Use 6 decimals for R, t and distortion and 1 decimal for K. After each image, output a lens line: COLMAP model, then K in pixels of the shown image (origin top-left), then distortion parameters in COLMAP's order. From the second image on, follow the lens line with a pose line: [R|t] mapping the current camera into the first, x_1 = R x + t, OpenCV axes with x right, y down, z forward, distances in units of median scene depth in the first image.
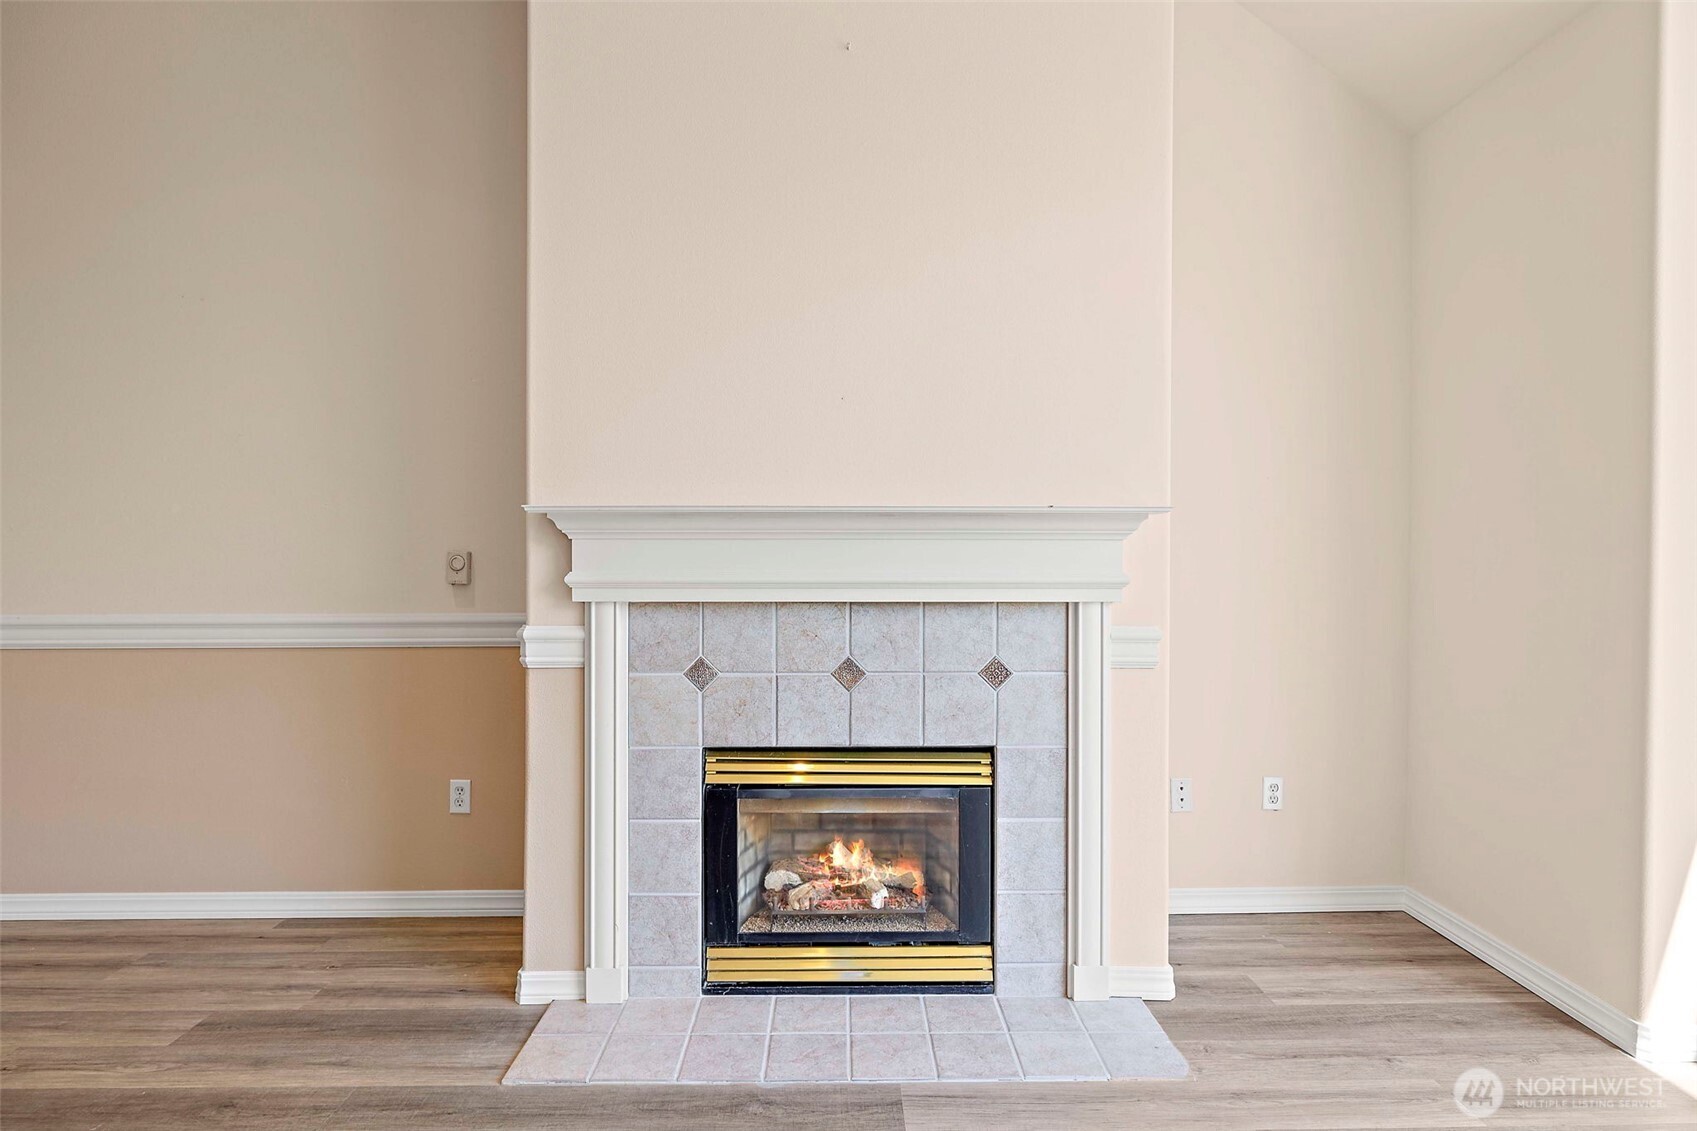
lens RADIAL K [[901.5, 0, 829.7], [0, 901.5, 567.6], [0, 0, 1]] dist [-0.000304, 0.000909]
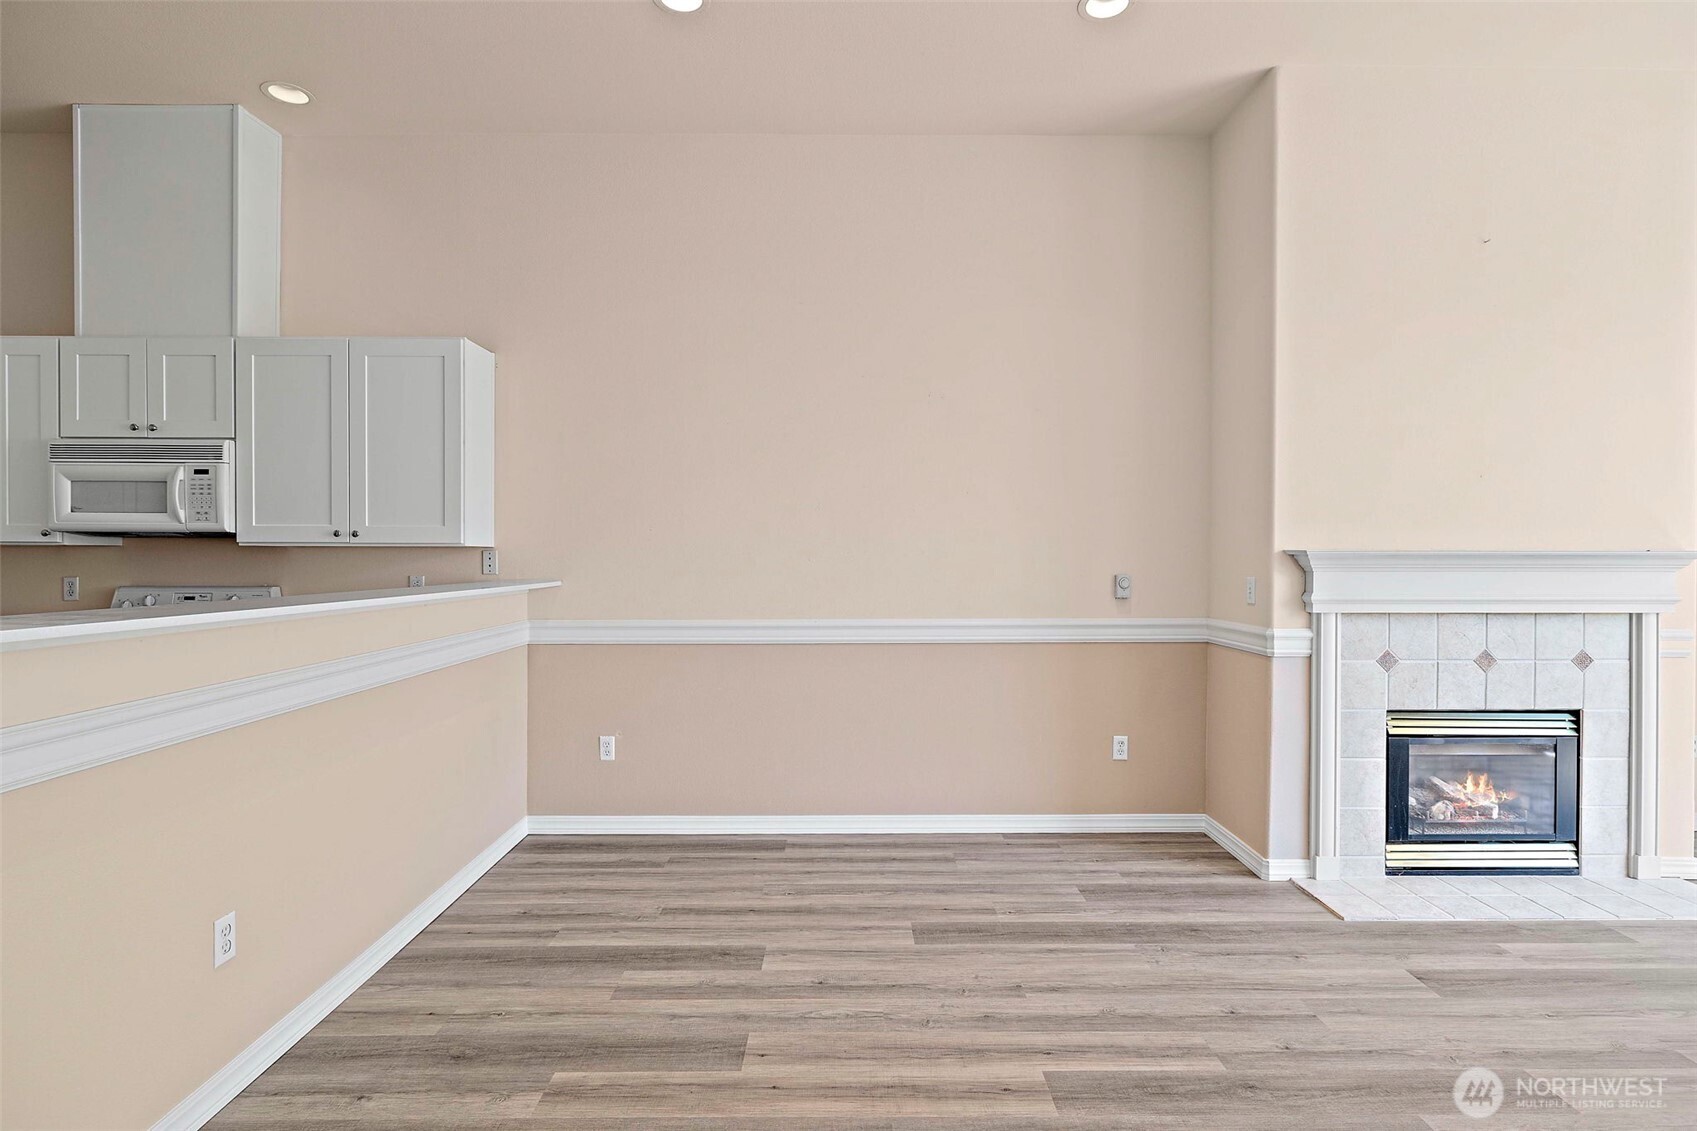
lens RADIAL K [[832.0, 0, 856.3], [0, 832.0, 568.0], [0, 0, 1]] dist [-0.001898, 0.000121]
pose [[0.999995, 0.001321, -0.002950, -1.016006], [-0.001318, 0.999999, 0.001120, -0.036096], [0.002952, -0.001116, 0.999995, -0.379733]]
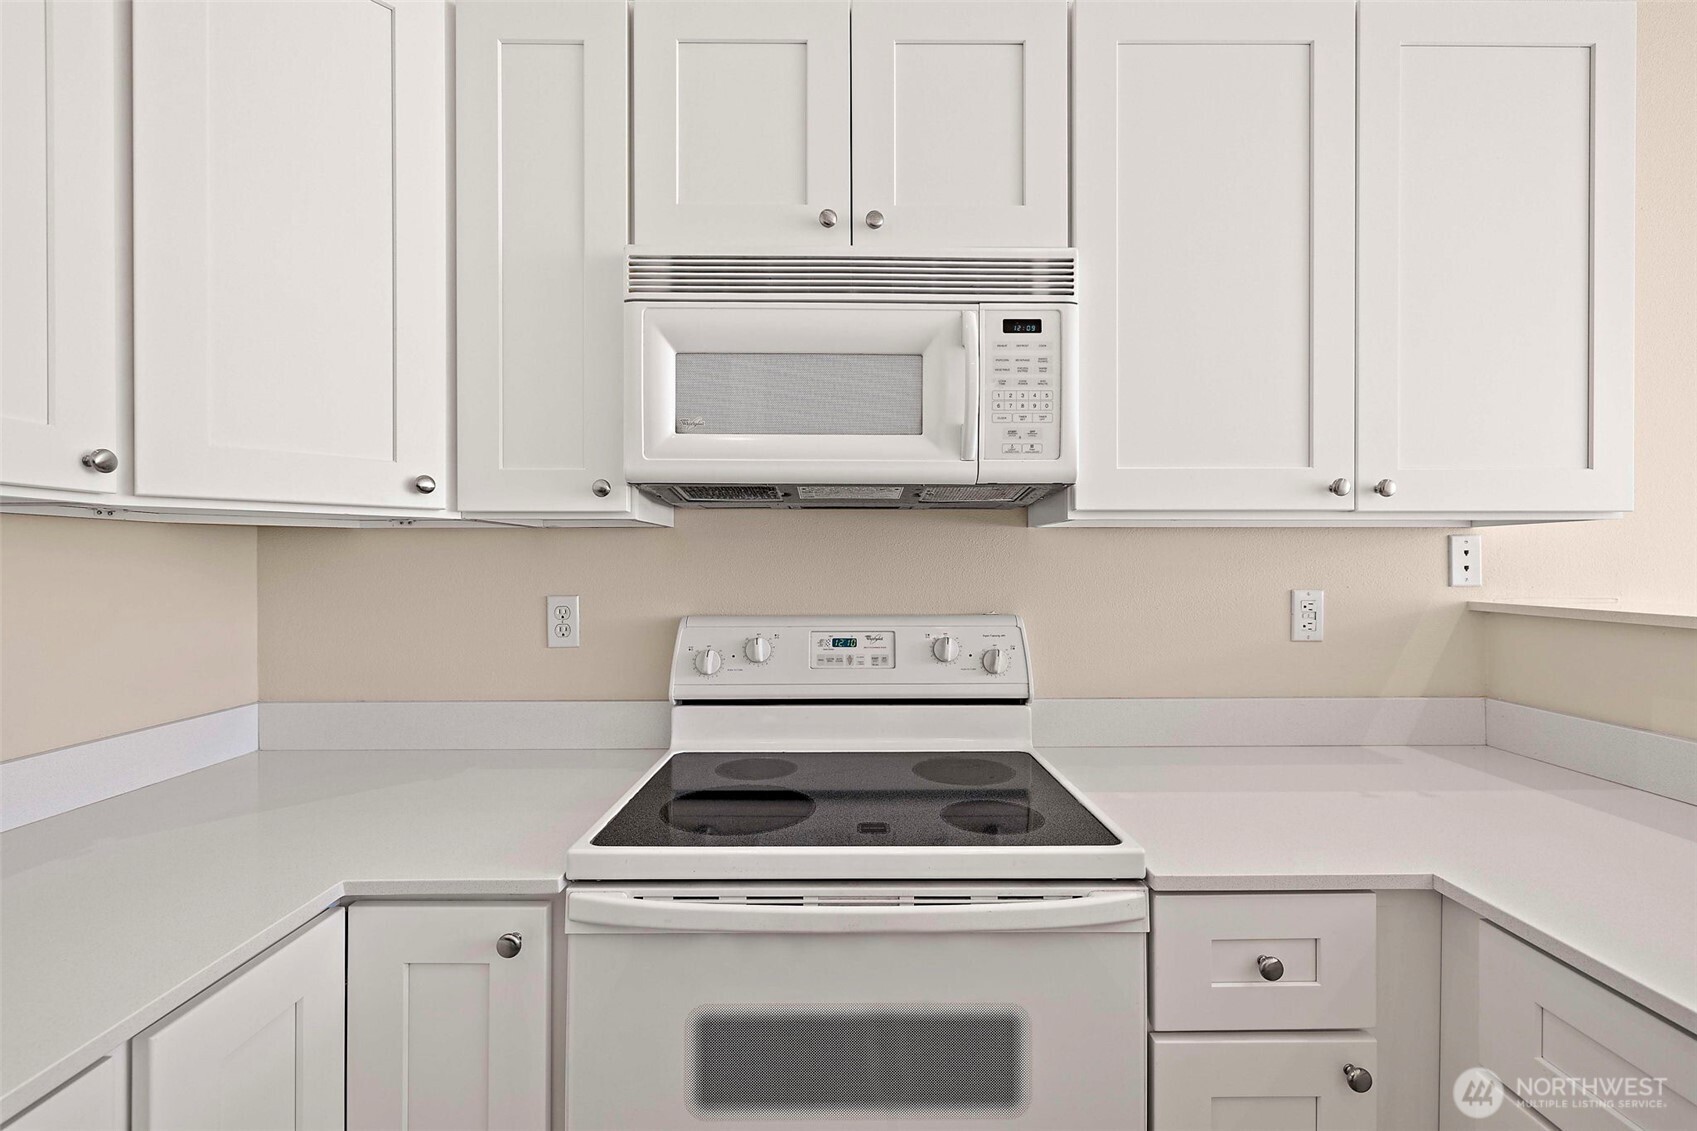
lens RADIAL K [[849.7, 0, 915.0], [0, 849.7, 569.9], [0, 0, 1]] dist [-0.017666, -0.000007]
pose [[0.999998, -0.000980, -0.001811, -2.258813], [0.000976, 0.999996, -0.002533, -0.035406], [0.001813, 0.002531, 0.999995, 0.513231]]
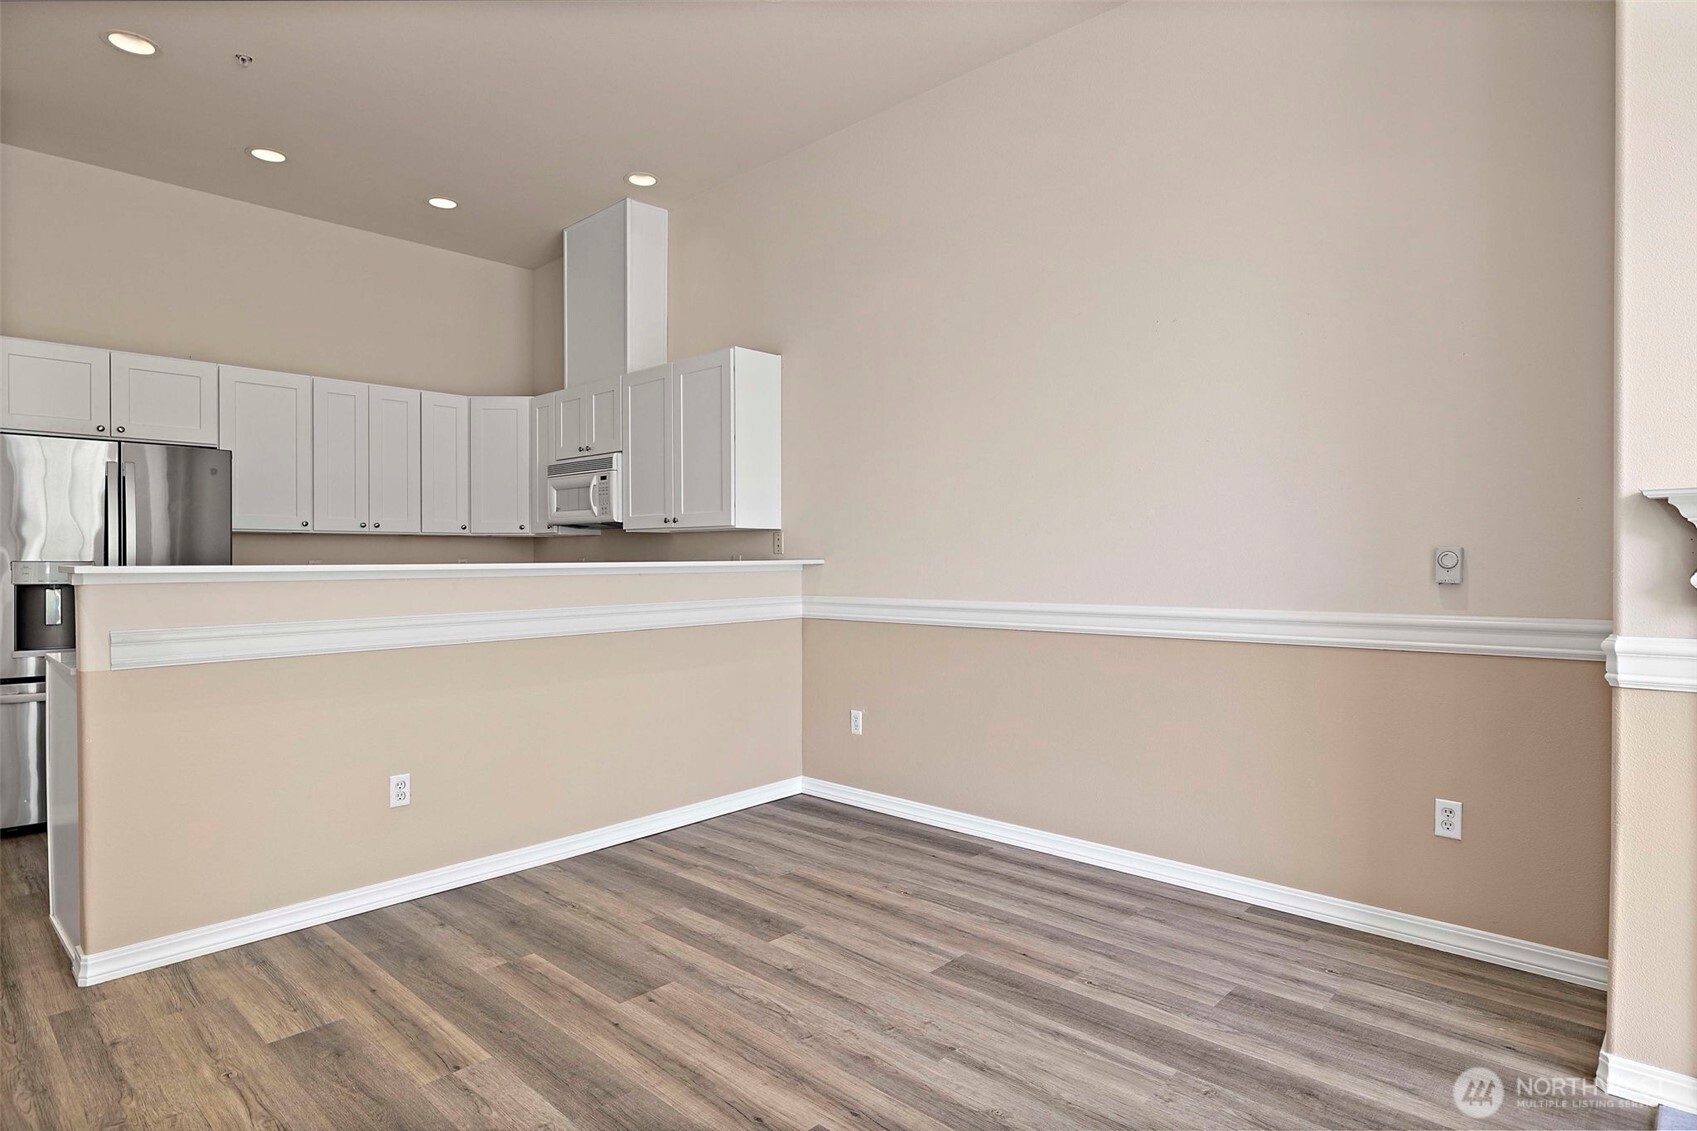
lens RADIAL K [[898.8, 0, 871.4], [0, 898.8, 564.0], [0, 0, 1]] dist [-0.000492, 0.001056]
pose [[0.732782, 0.001448, -0.680462, -0.273954], [-0.001652, 0.999999, 0.000349, -0.000543], [0.680462, 0.000868, 0.732783, -0.063567]]
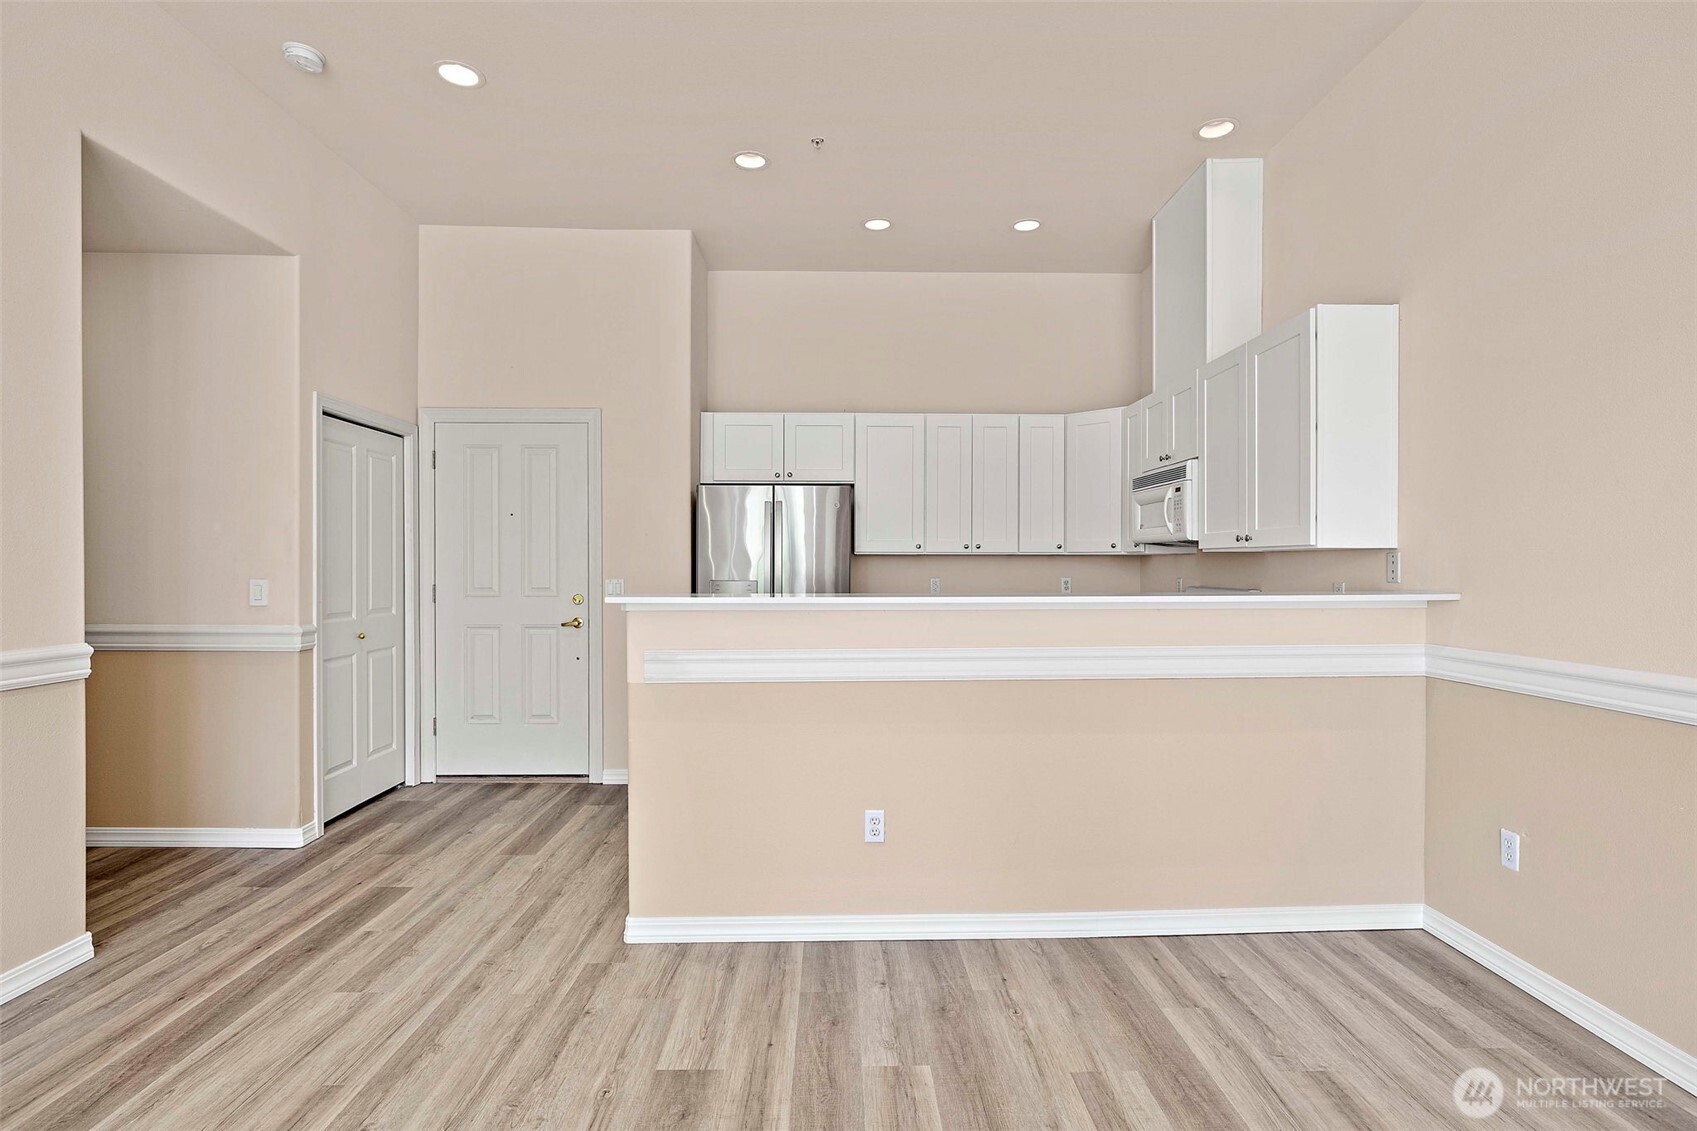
lens RADIAL K [[850.5, 0, 863.7], [0, 850.5, 566.9], [0, 0, 1]] dist [-0.004396, -0.000014]
pose [[0.021879, 0.002862, -0.999757, -0.446575], [-0.008413, 0.999961, 0.002678, -0.041608], [0.999725, 0.008352, 0.021902, 0.369046]]
